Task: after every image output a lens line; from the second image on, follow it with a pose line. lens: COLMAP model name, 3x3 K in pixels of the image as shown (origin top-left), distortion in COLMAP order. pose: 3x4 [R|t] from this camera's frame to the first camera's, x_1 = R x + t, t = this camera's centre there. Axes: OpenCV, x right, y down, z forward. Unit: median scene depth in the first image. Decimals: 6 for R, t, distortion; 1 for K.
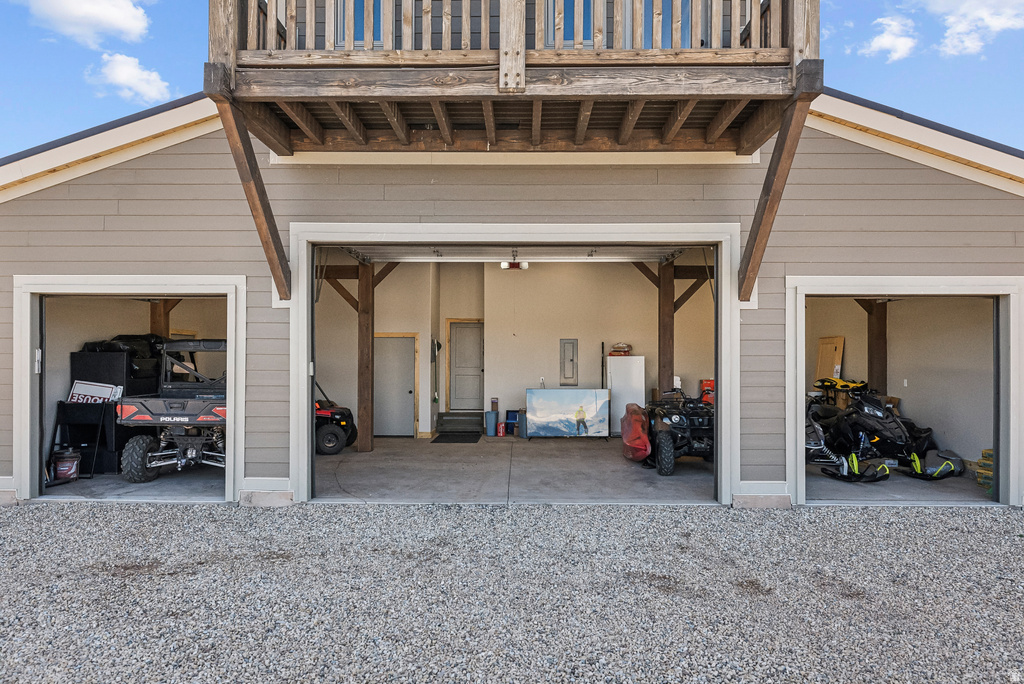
lens RADIAL K [[744.8, 0, 512.2], [0, 744.8, 336.1], [0, 0, 1]] dist [0.005579, 0.000524]
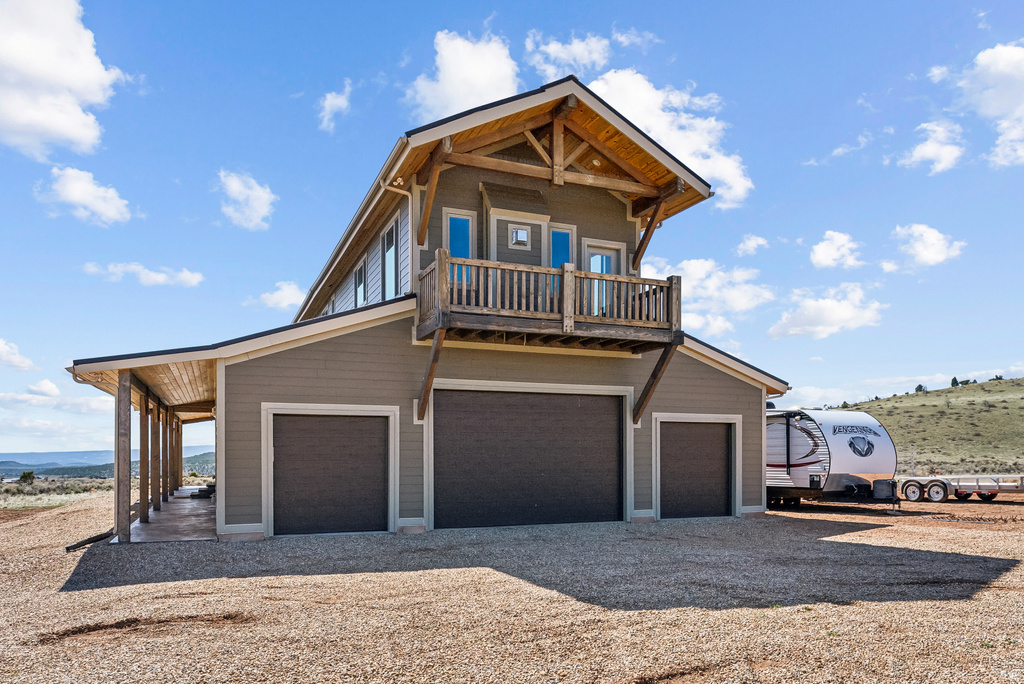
lens RADIAL K [[744.8, 0, 510.7], [0, 744.8, 345.5], [0, 0, 1]] dist [0.005579, 0.000524]
pose [[0.908691, 0.053374, 0.414044, -1.066913], [-0.018656, 0.995994, -0.087450, -0.091209], [-0.417053, 0.071741, 0.906047, -0.941367]]
